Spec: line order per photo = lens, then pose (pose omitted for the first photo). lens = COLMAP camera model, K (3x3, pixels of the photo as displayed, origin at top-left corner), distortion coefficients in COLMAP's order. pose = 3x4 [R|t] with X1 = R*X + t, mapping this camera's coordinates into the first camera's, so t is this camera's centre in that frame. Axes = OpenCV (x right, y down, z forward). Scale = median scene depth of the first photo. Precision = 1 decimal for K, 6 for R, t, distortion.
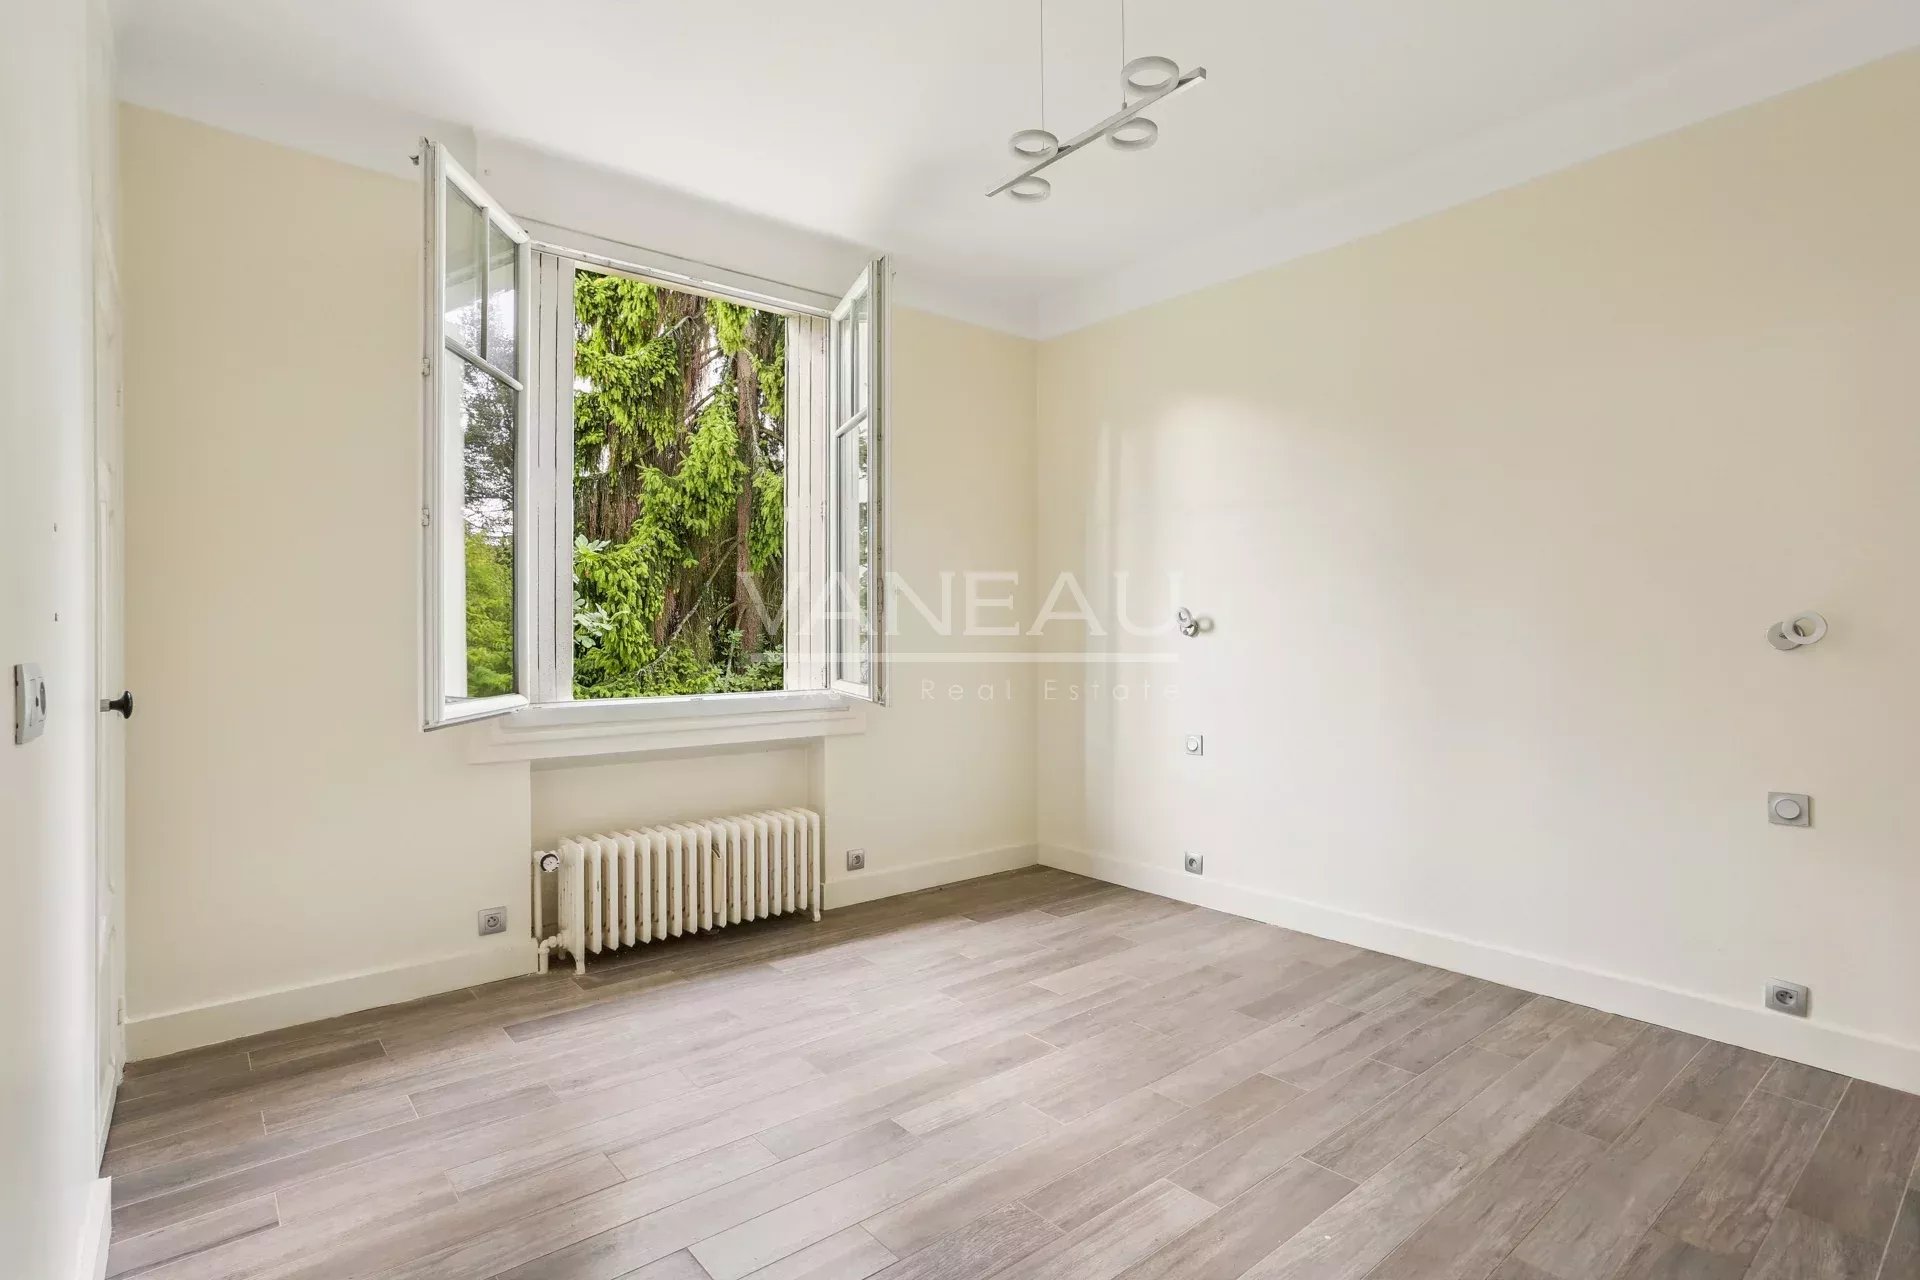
lens RADIAL K [[979.0, 0, 958.3], [0, 979.0, 620.0], [0, 0, 1]] dist [-0.048185, 0.027830]
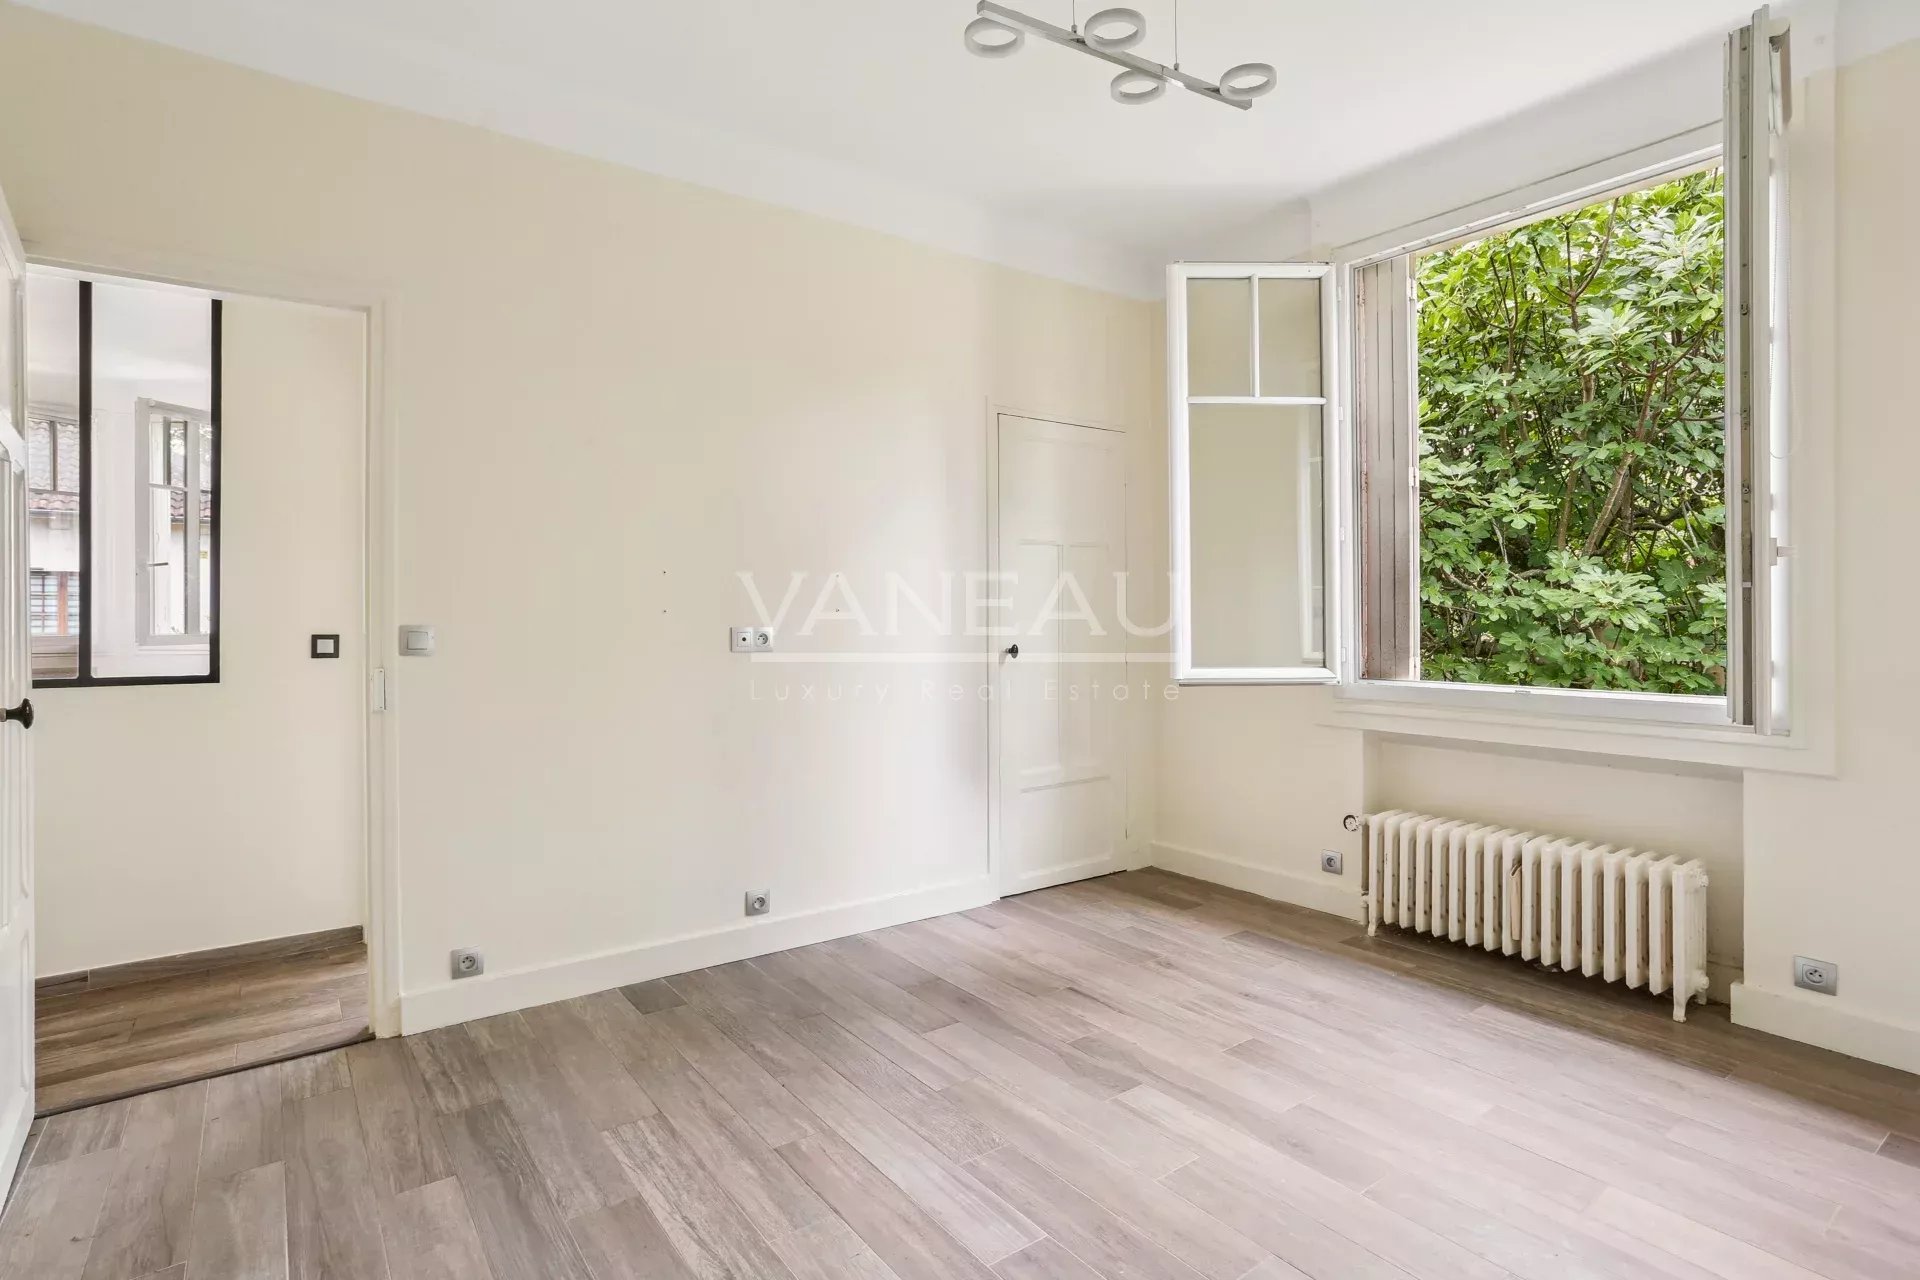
lens RADIAL K [[979.0, 0, 958.3], [0, 979.0, 620.0], [0, 0, 1]] dist [-0.048185, 0.027830]
pose [[-0.073747, 0.009845, -0.997228, 0.708338], [0.013427, 0.999870, 0.008878, 0.005130], [0.997187, -0.012736, -0.073870, 0.643631]]
